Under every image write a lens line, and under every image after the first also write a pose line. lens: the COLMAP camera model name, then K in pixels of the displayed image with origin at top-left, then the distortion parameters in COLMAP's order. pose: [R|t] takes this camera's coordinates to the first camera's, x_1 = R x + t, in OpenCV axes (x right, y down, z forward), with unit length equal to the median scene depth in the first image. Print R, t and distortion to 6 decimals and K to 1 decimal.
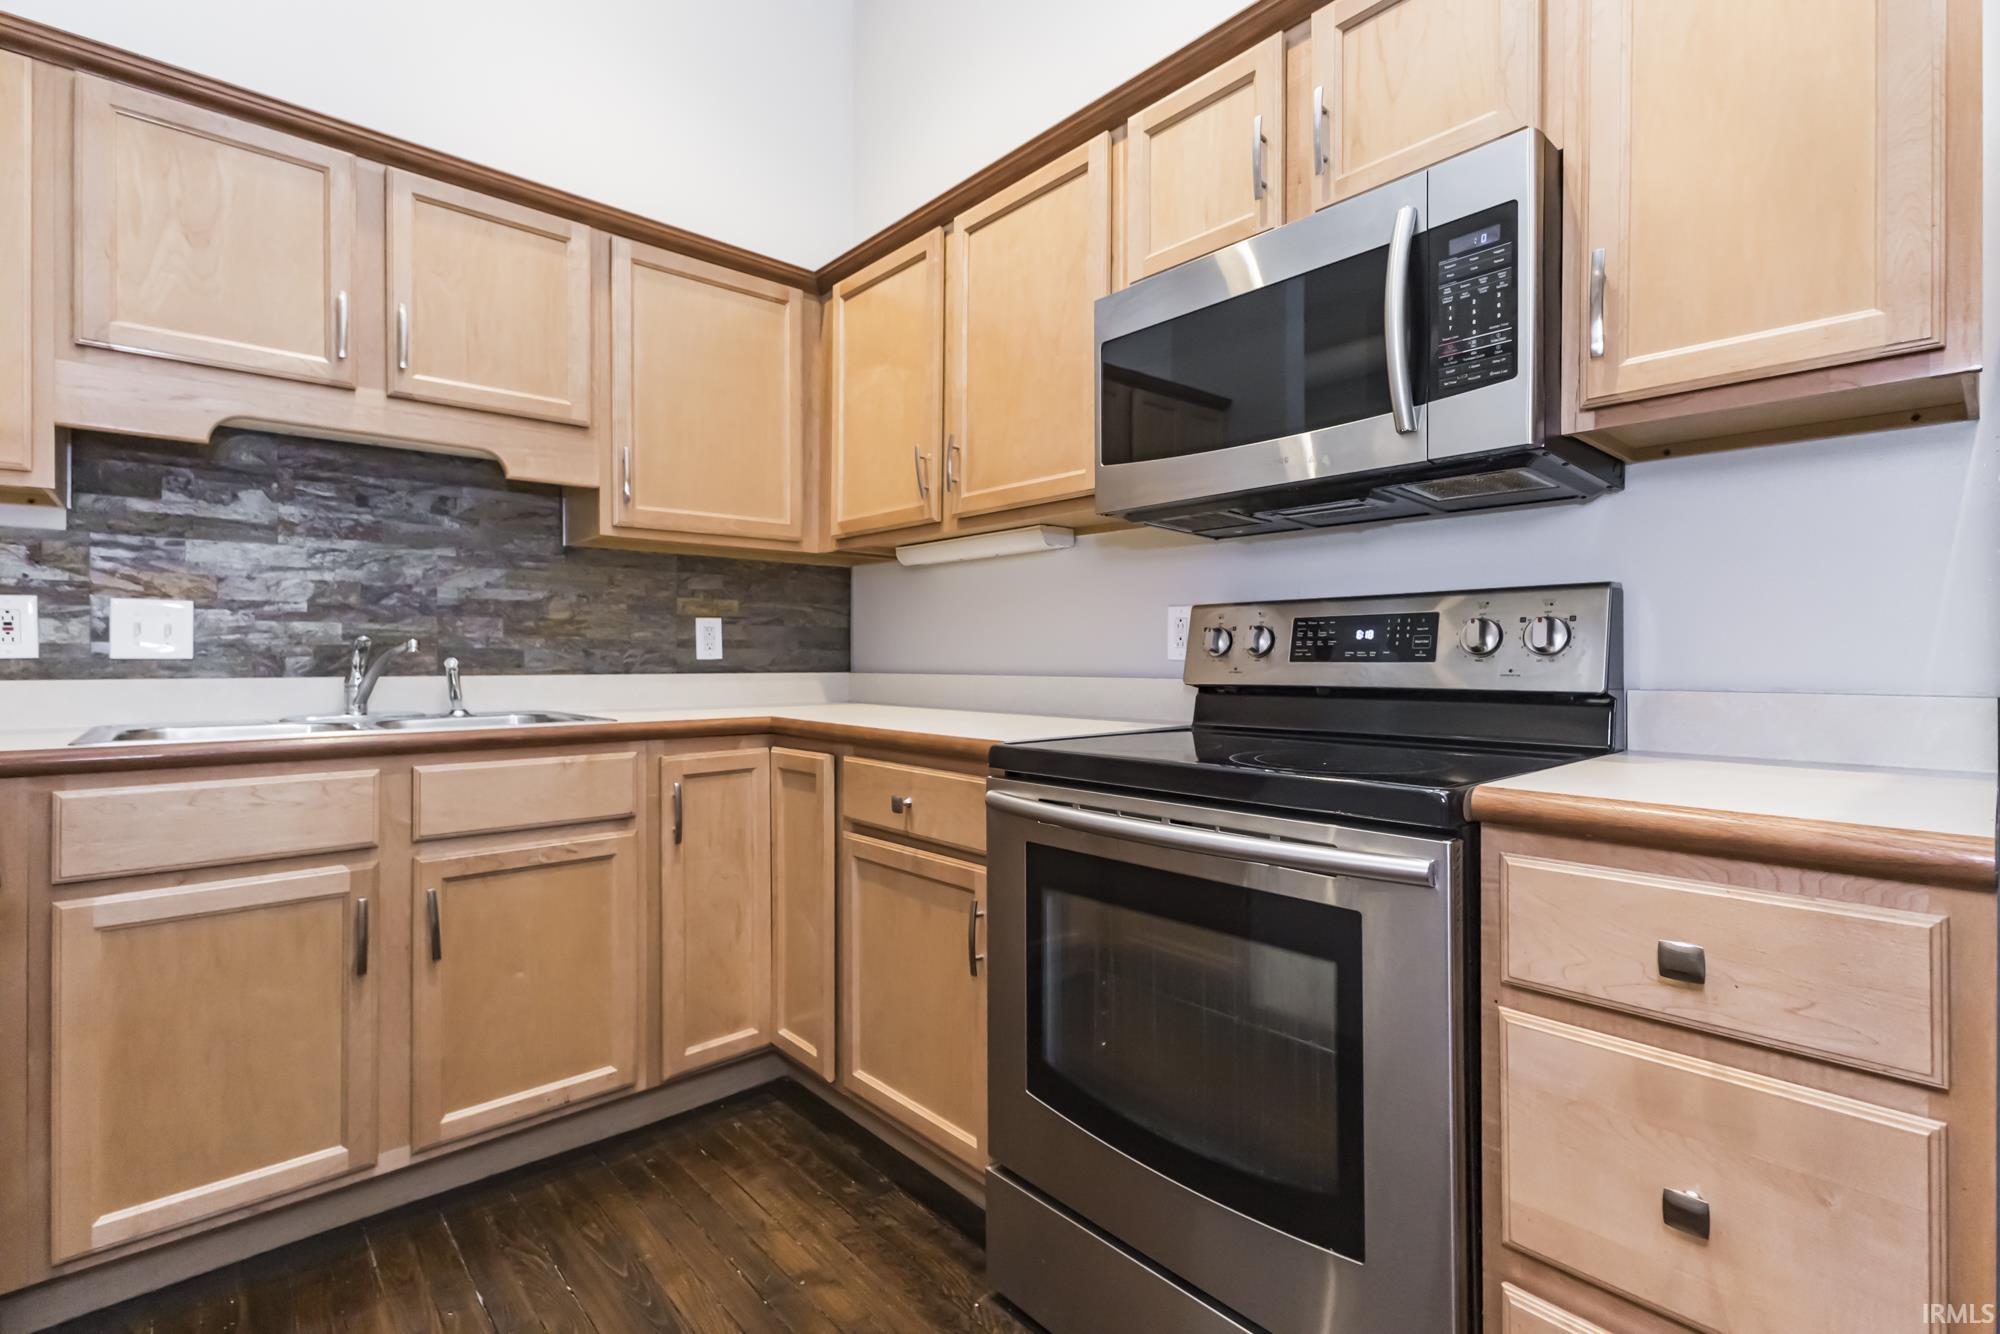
lens RADIAL K [[885.3, 0, 1006.5], [0, 885.3, 661.4], [0, 0, 1]] dist [0.010872, -0.000530]
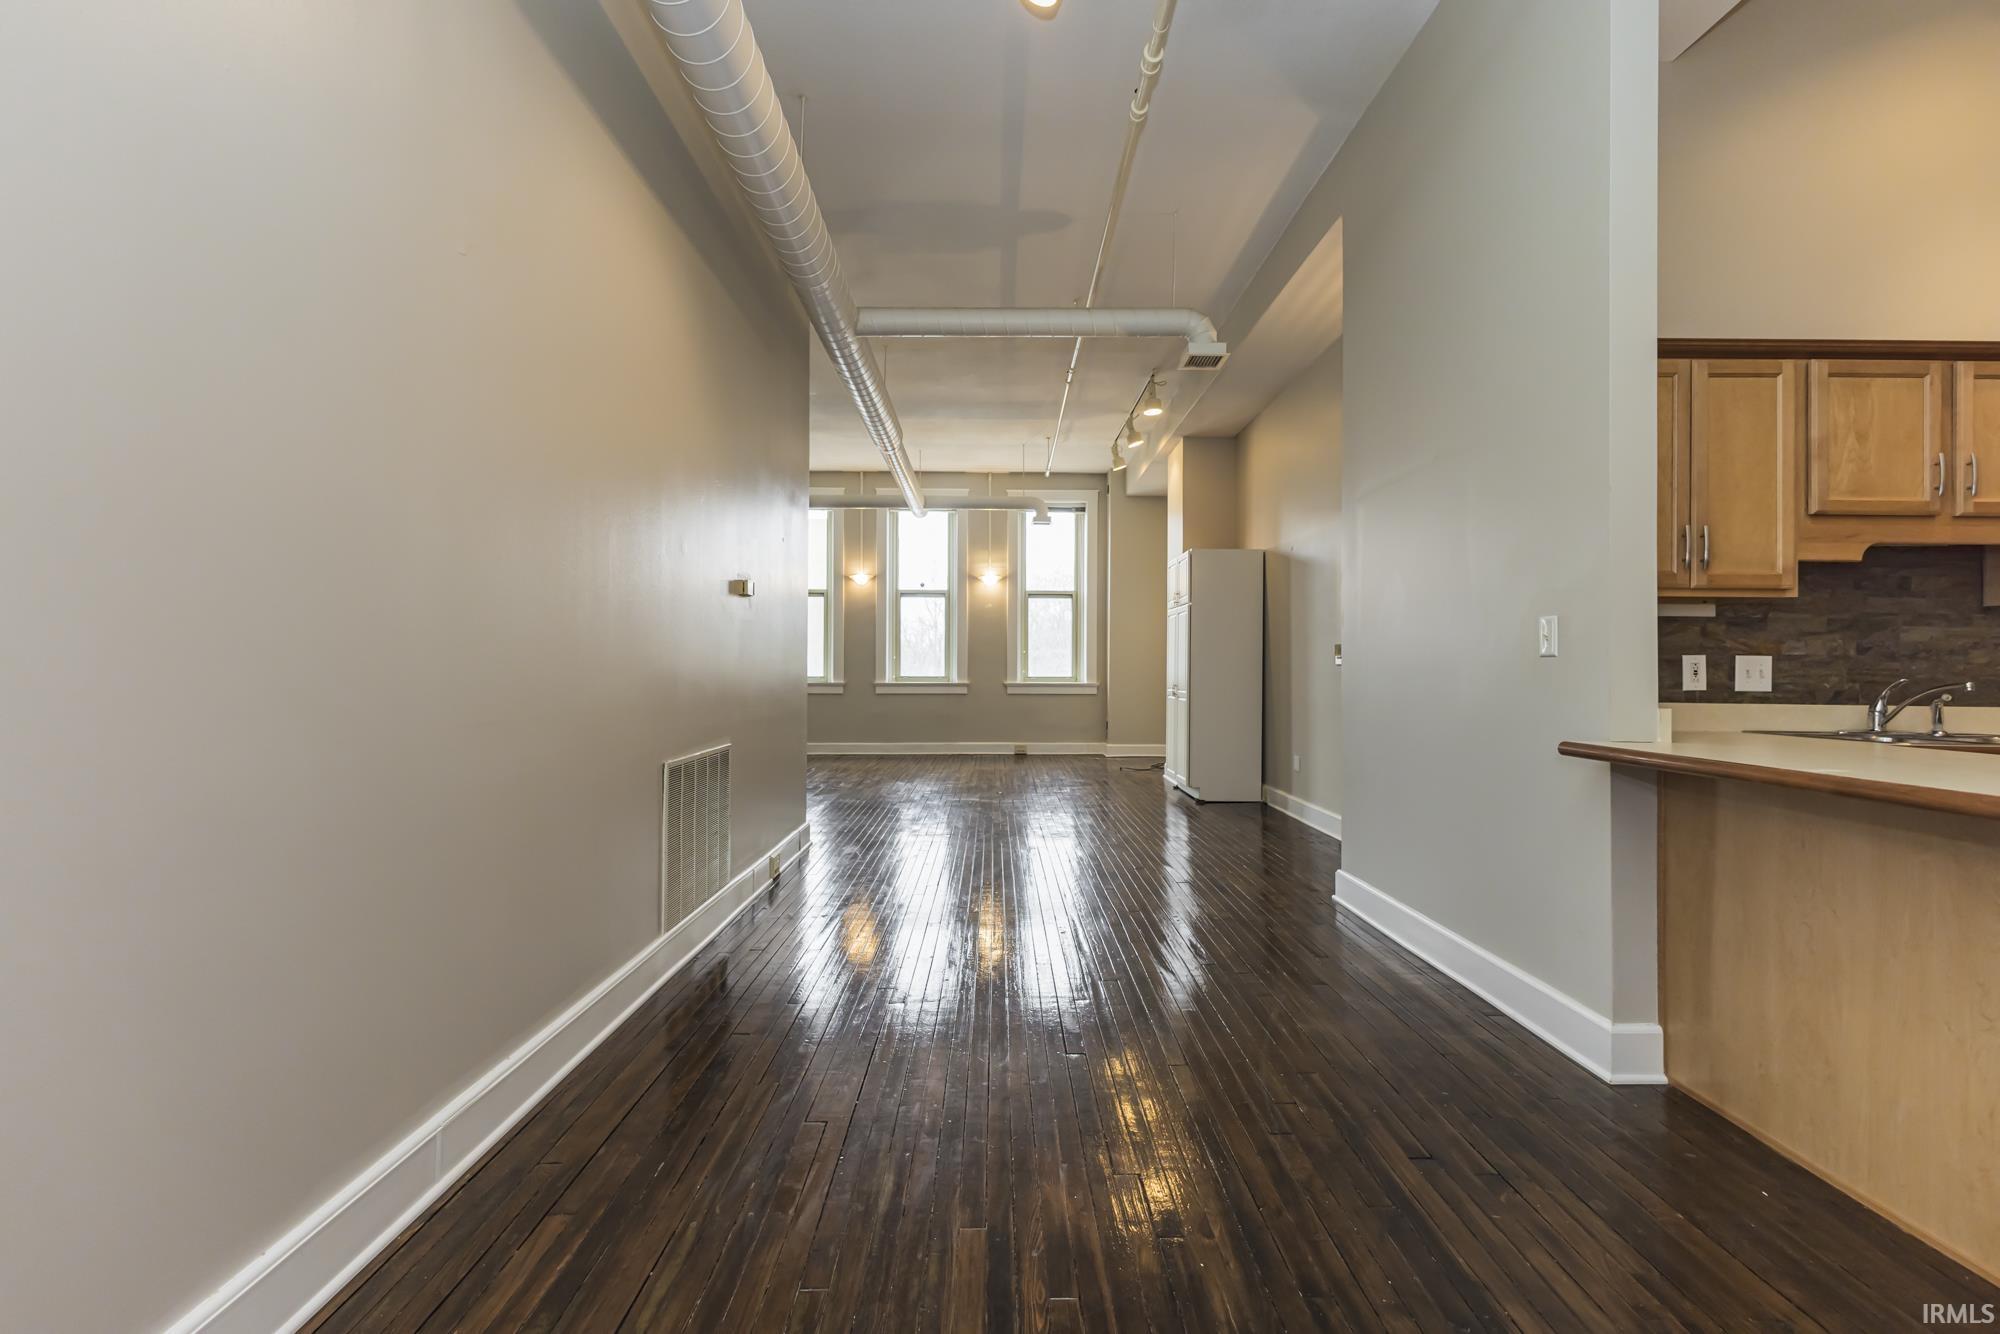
lens RADIAL K [[753.0, 0, 880.1], [0, 753.0, 656.0], [0, 0, 1]] dist [-0.000208, 0.000055]
pose [[0.751438, -0.014125, -0.659652, -0.554271], [-0.012188, 0.999303, -0.035282, 0.000246], [0.659691, 0.034552, 0.750742, -0.502991]]
